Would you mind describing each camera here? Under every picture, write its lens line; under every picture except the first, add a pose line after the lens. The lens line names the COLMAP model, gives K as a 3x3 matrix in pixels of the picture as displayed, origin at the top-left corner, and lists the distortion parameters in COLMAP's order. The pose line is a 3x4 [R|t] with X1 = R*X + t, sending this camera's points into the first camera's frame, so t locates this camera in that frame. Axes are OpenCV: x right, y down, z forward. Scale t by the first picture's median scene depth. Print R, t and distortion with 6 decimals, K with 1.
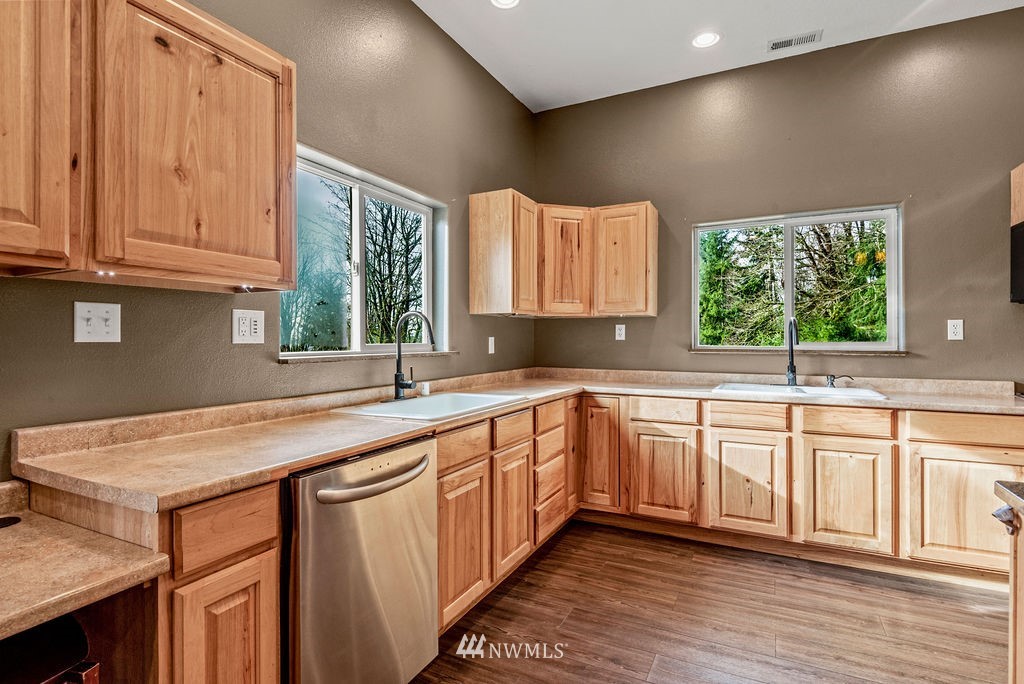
lens RADIAL K [[513.4, 0, 507.9], [0, 513.4, 339.6], [0, 0, 1]] dist [0.005431, -0.007716]
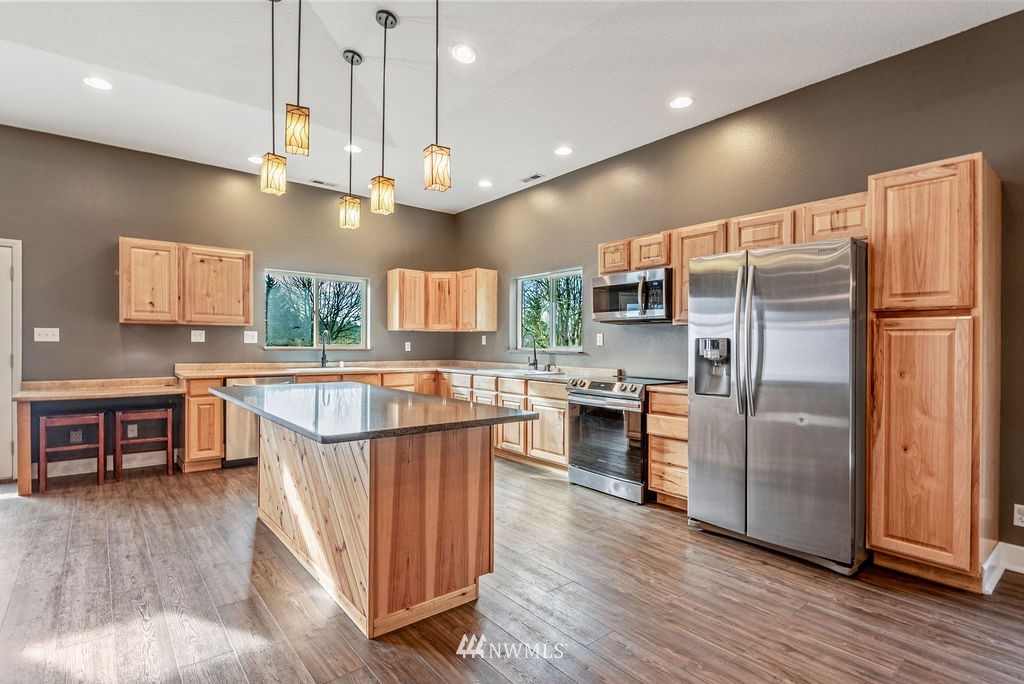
lens RADIAL K [[500.6, 0, 522.1], [0, 500.6, 345.6], [0, 0, 1]] dist [0.024597, -0.004827]
pose [[0.923483, 0.009375, -0.383524, 1.267151], [-0.010357, 0.999946, -0.000495, 0.005325], [0.383499, 0.004430, 0.923531, -0.663516]]
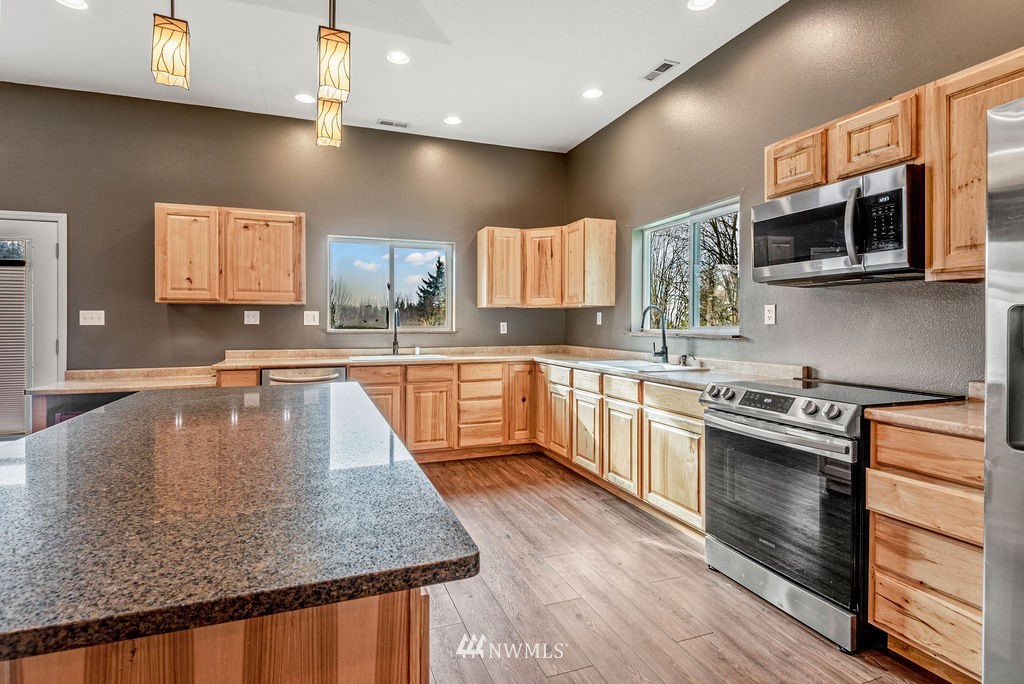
lens RADIAL K [[513.4, 0, 523.5], [0, 513.4, 331.0], [0, 0, 1]] dist [0.005431, -0.007716]
pose [[0.752663, 0.010054, -0.658329, 1.168615], [-0.002619, 0.999921, 0.012277, 0.002126], [0.658401, -0.007517, 0.752630, -0.104118]]
